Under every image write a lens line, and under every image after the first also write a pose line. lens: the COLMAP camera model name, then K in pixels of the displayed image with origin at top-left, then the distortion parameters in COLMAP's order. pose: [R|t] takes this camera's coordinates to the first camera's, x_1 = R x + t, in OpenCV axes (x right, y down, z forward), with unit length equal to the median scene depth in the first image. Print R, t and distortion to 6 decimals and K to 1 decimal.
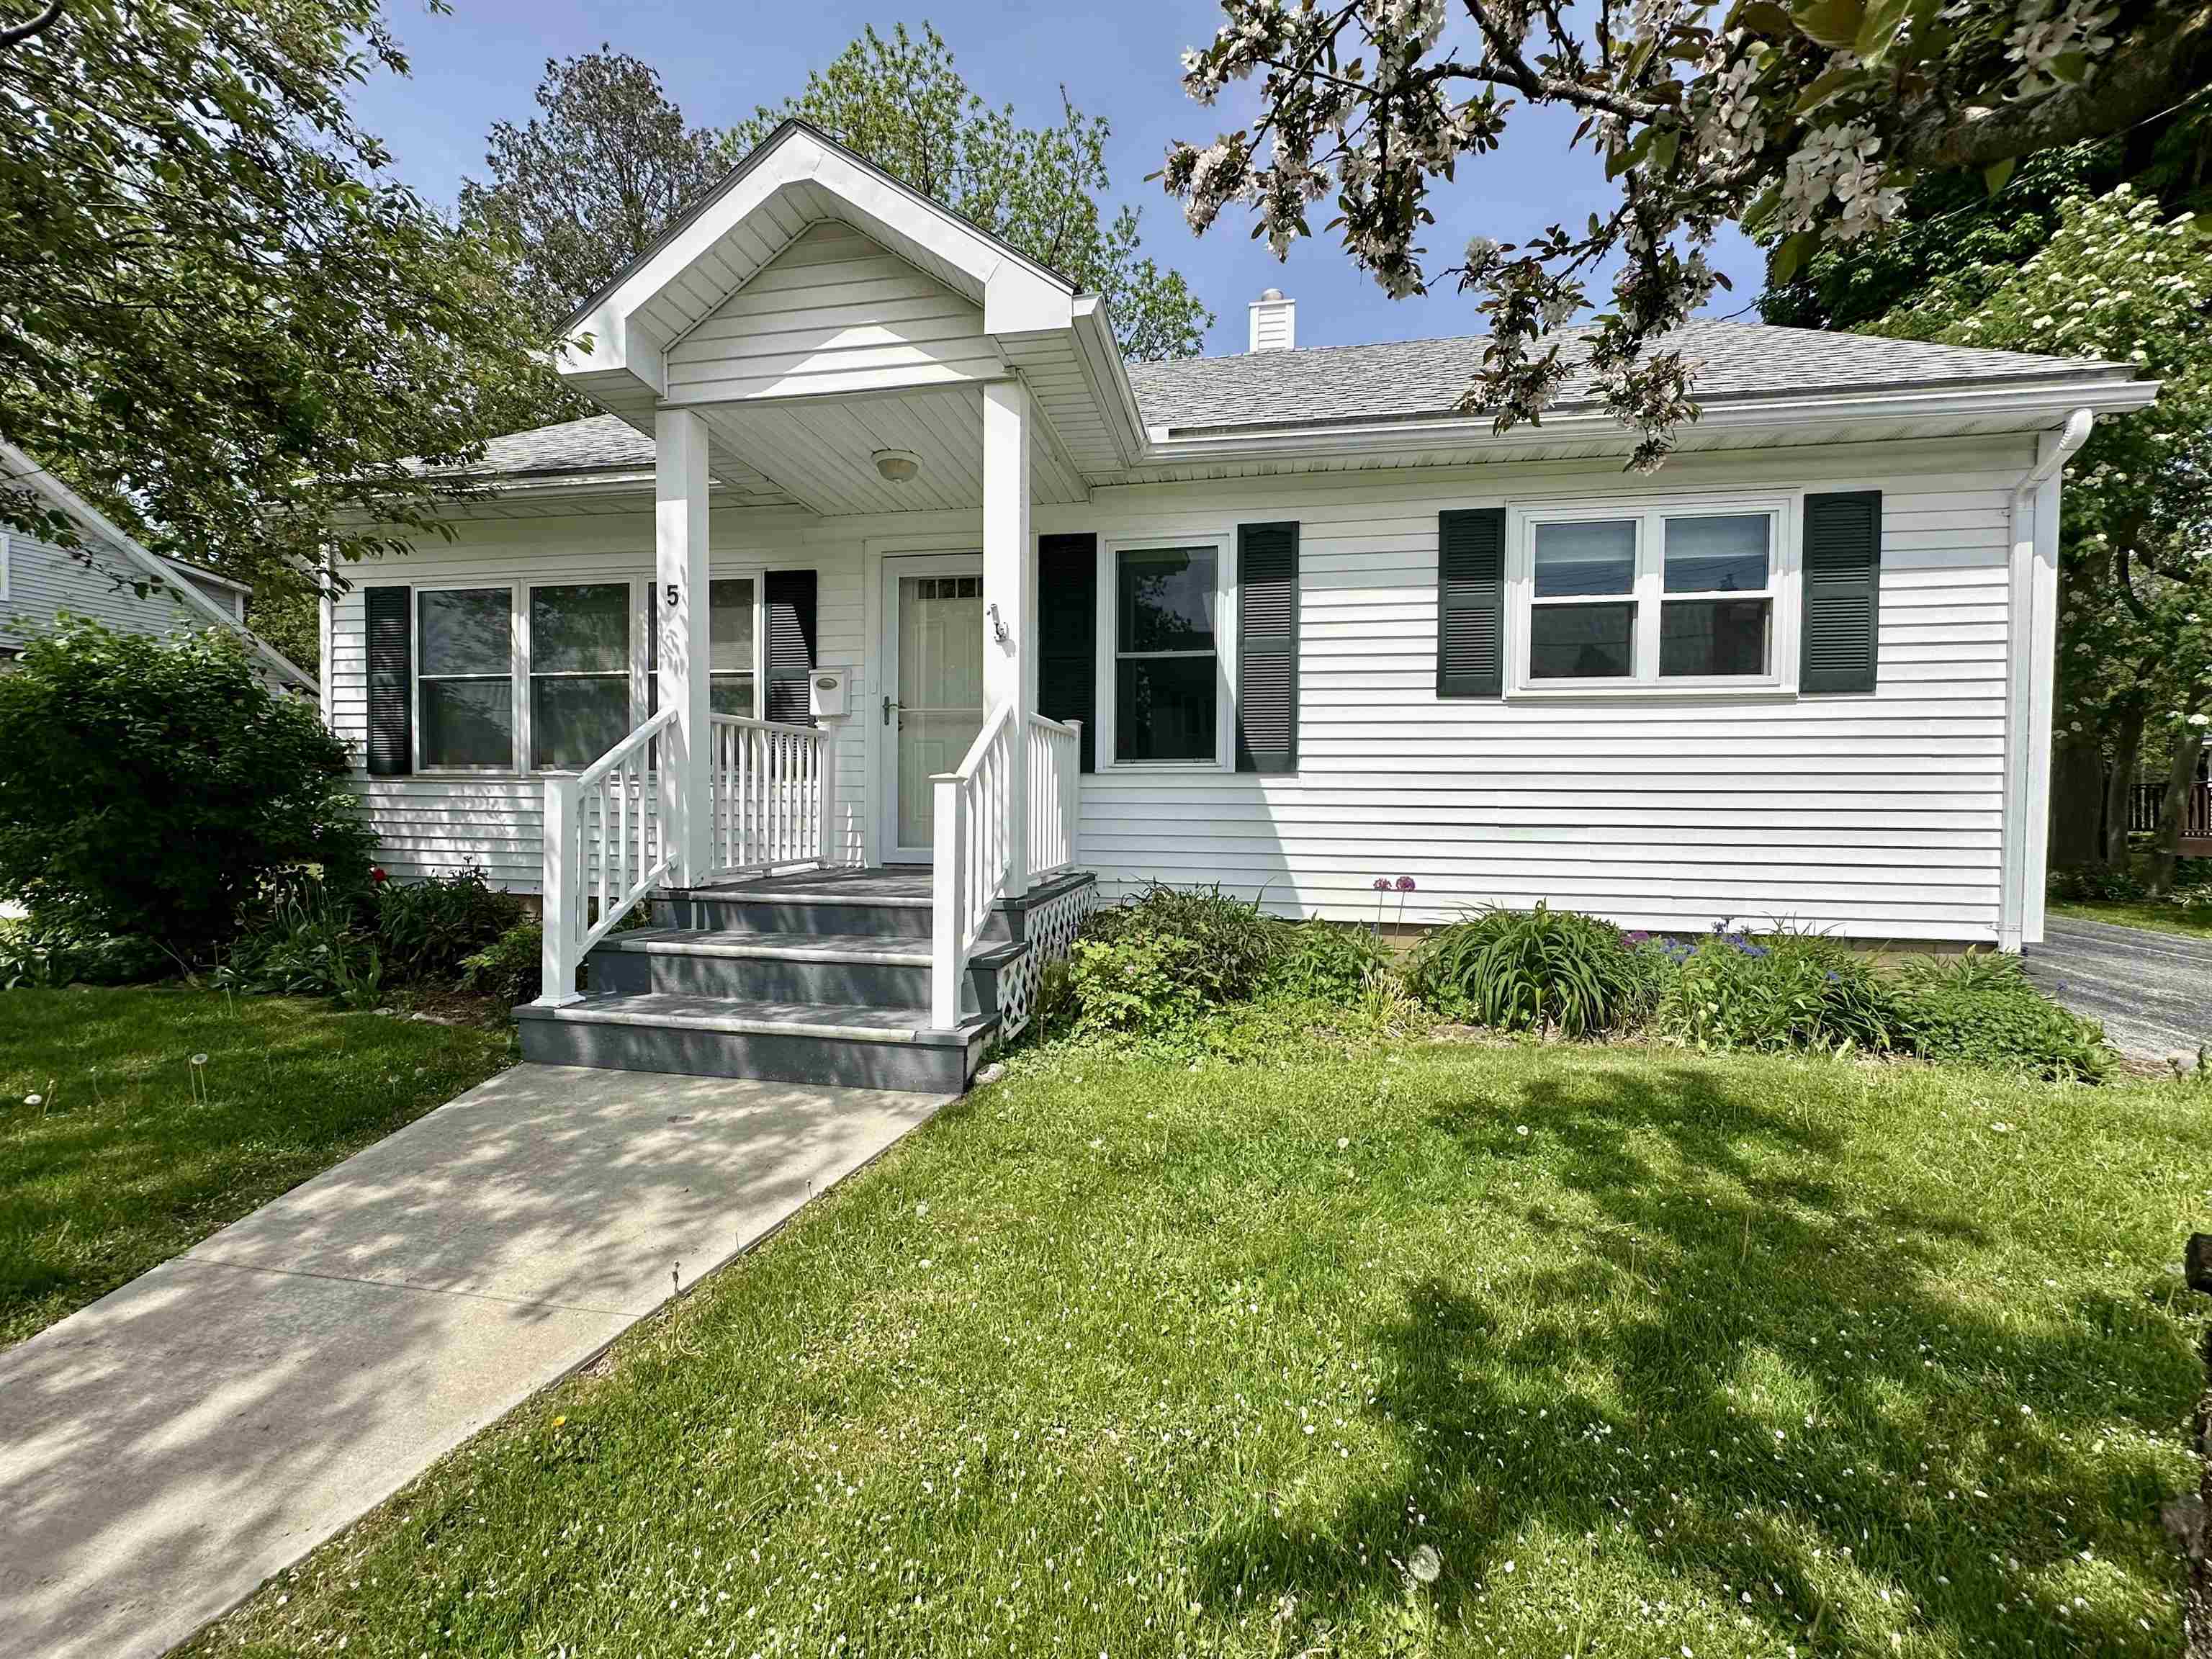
lens RADIAL K [[877.2, 0, 1099.8], [0, 877.2, 823.4], [0, 0, 1]] dist [-0.000413, 0.000967]
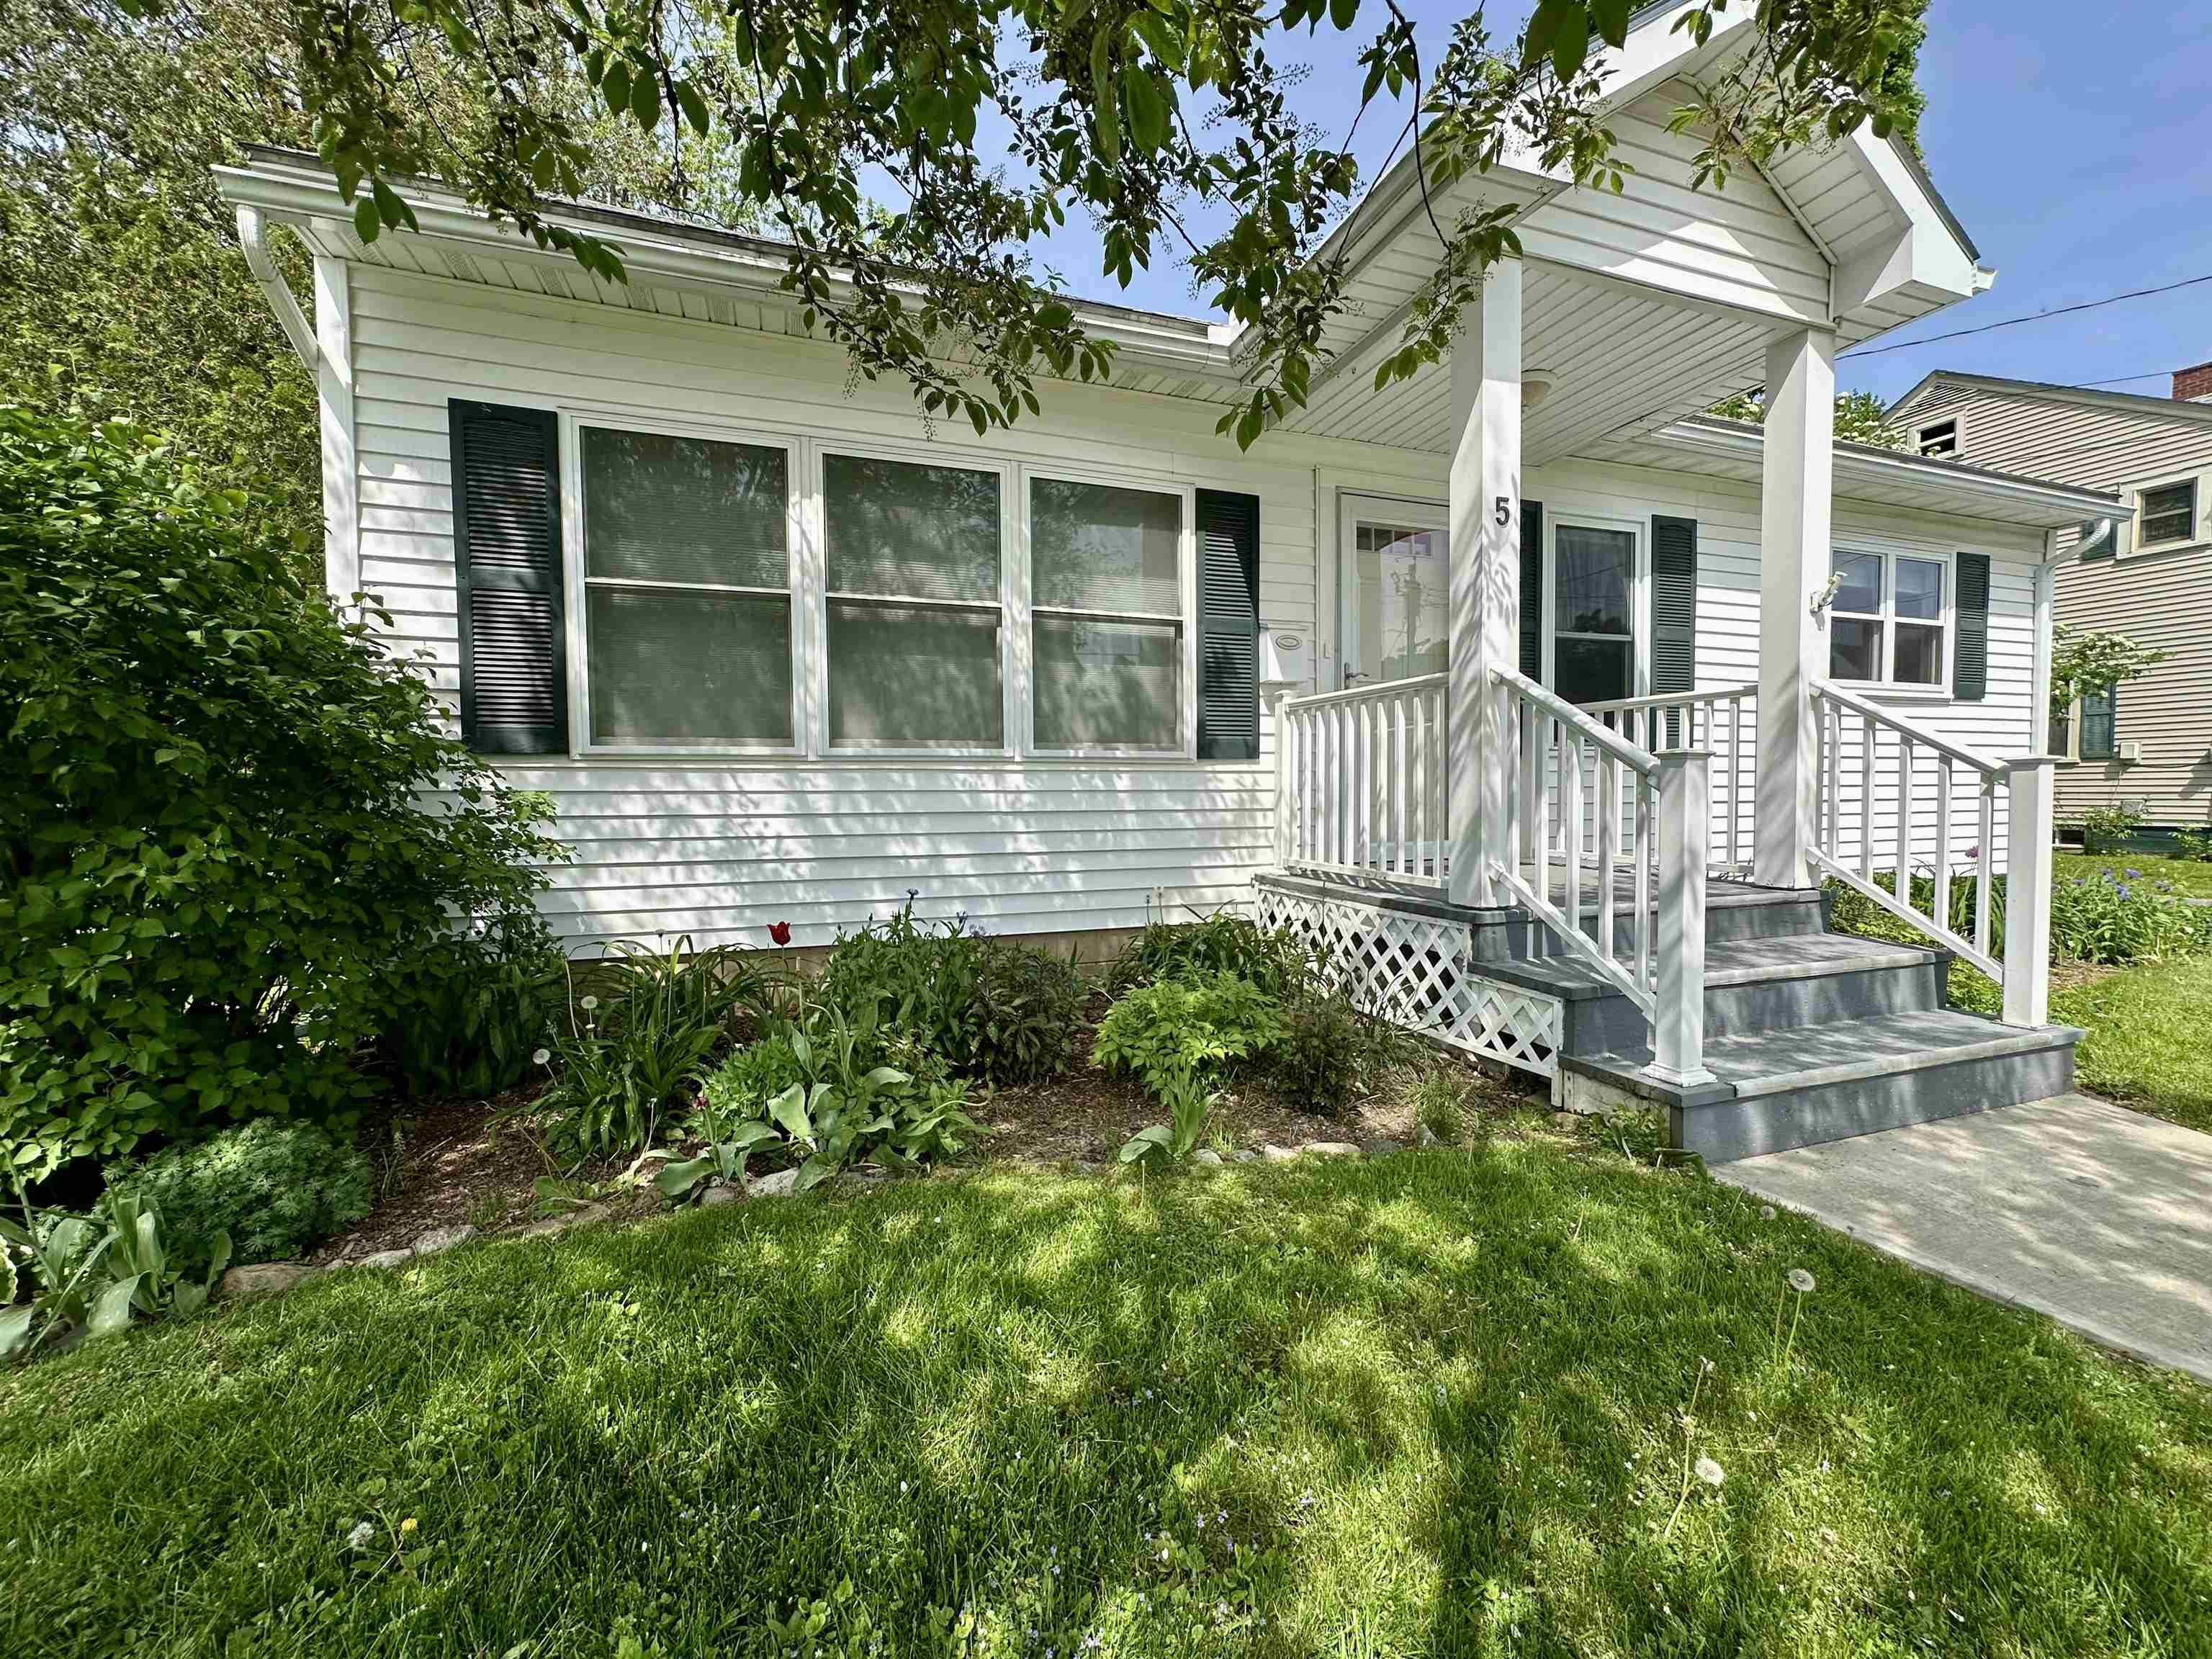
lens RADIAL K [[877.2, 0, 1097.8], [0, 877.2, 825.3], [0, 0, 1]] dist [-0.000413, 0.000967]
pose [[0.870229, -0.034533, 0.491435, -0.979024], [0.026169, 0.999372, 0.023886, -0.019037], [-0.491951, -0.007926, 0.870587, 0.444021]]
